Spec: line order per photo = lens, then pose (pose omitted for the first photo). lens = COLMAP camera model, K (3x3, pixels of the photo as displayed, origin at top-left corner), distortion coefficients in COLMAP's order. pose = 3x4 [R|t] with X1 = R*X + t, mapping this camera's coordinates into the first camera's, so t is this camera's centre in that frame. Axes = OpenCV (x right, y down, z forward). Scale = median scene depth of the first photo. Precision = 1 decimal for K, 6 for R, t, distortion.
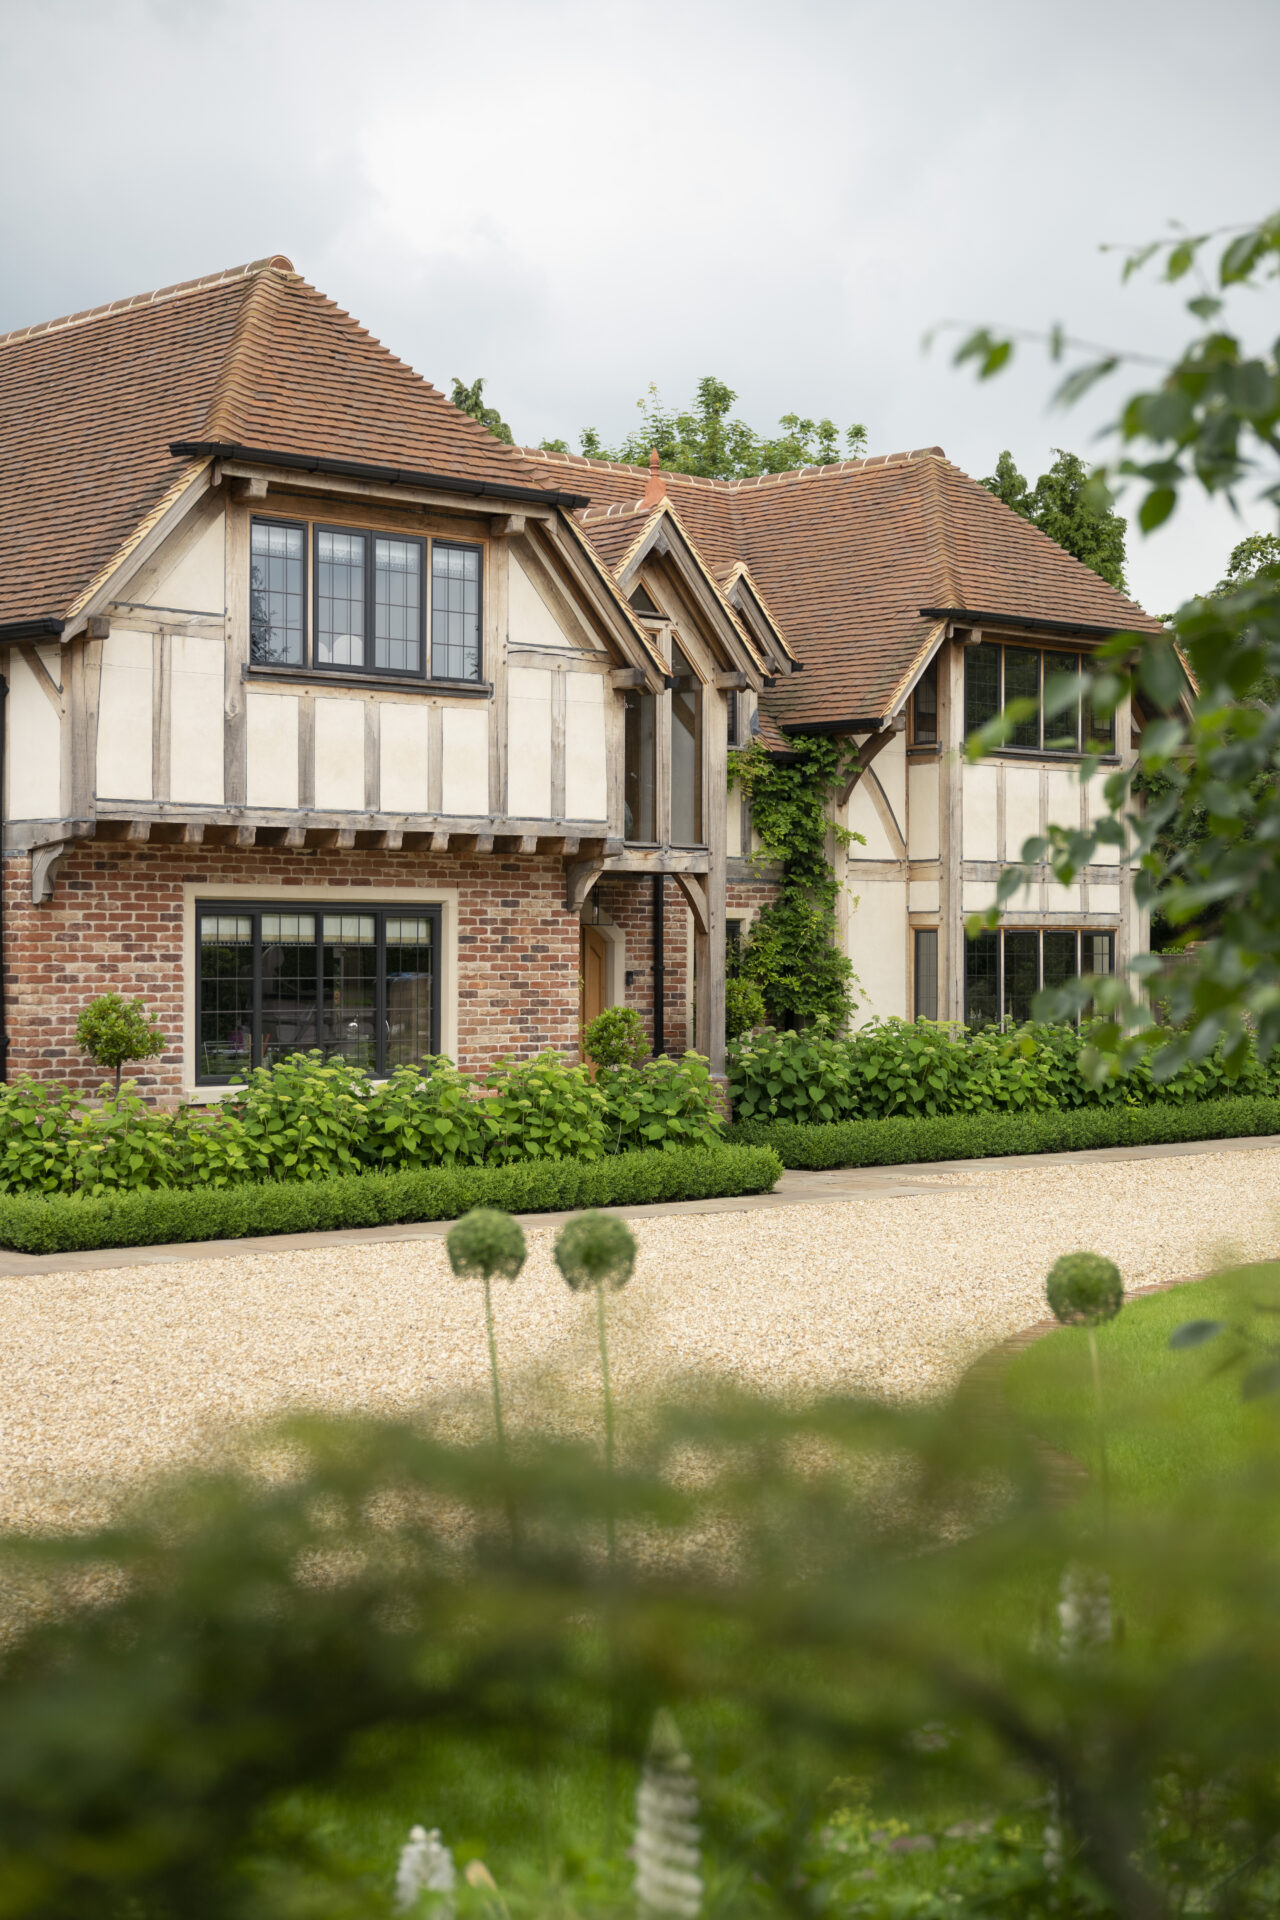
lens RADIAL K [[2815.5, 0, 640.0], [0, 2815.5, 960.0], [0, 0, 1]] dist [0.021289, 0.030107]
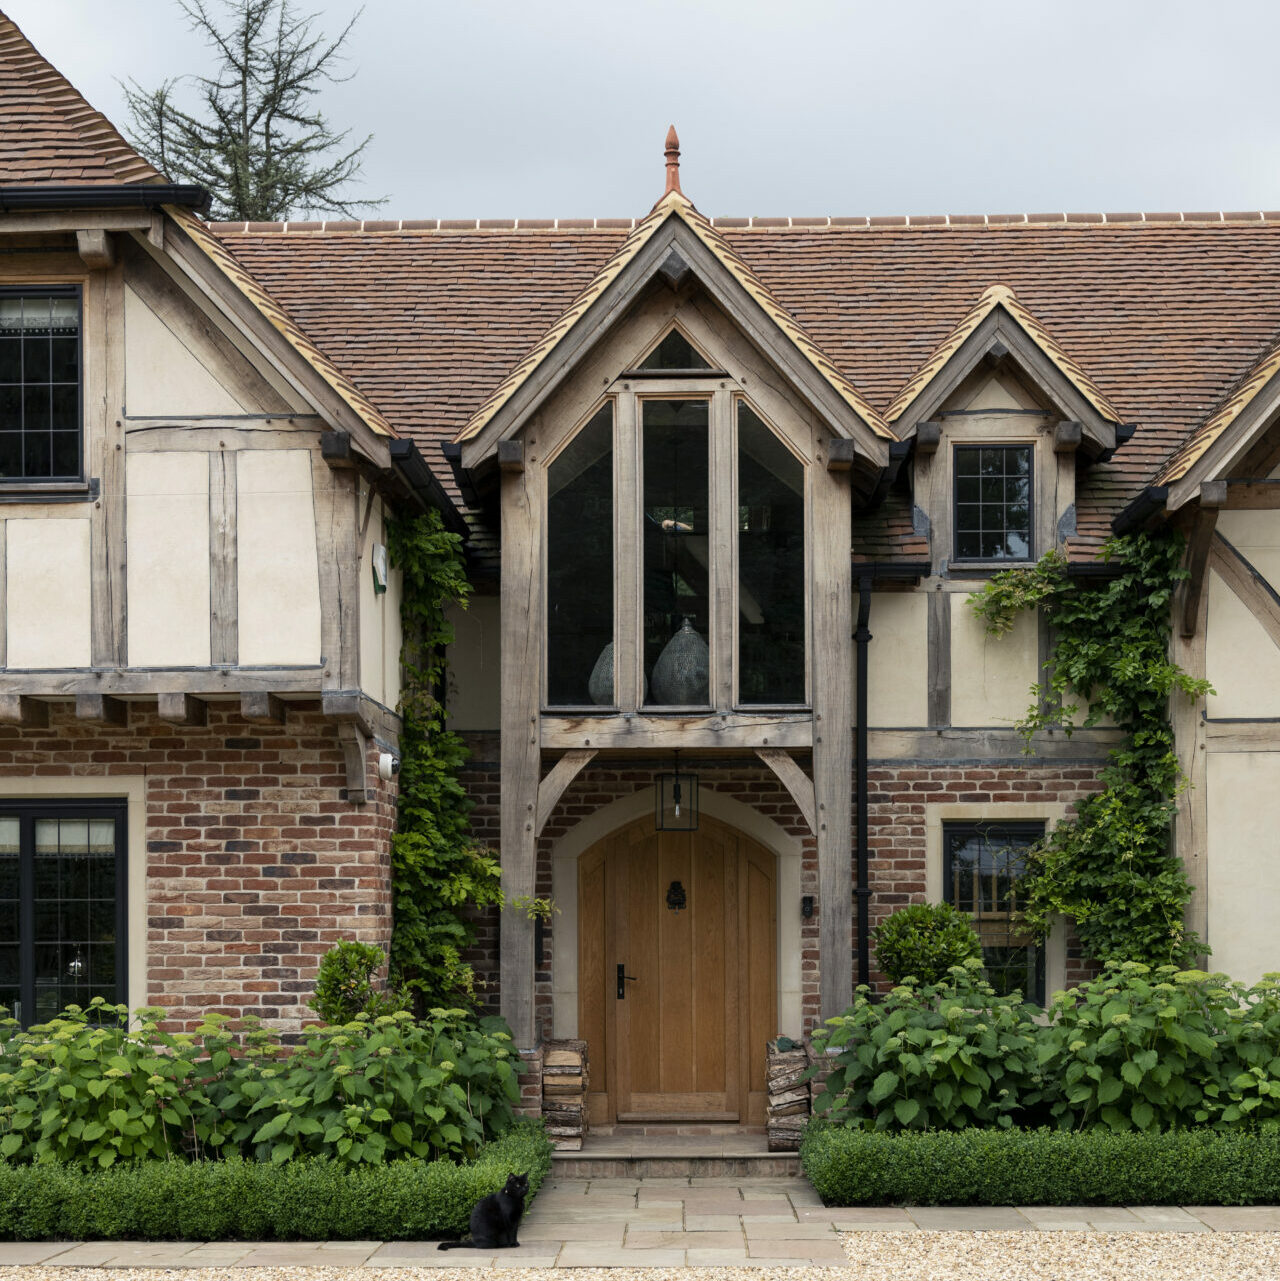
lens RADIAL K [[2233.2, 0, 638.6], [0, 2233.2, 929.4], [0, 0, 1]] dist [0.017396, -0.062168]
pose [[0.703864, -0.004988, -0.710317, 0.415350], [0.004282, 0.999987, -0.002778, 0.015479], [0.710322, -0.001086, 0.703876, 0.665087]]
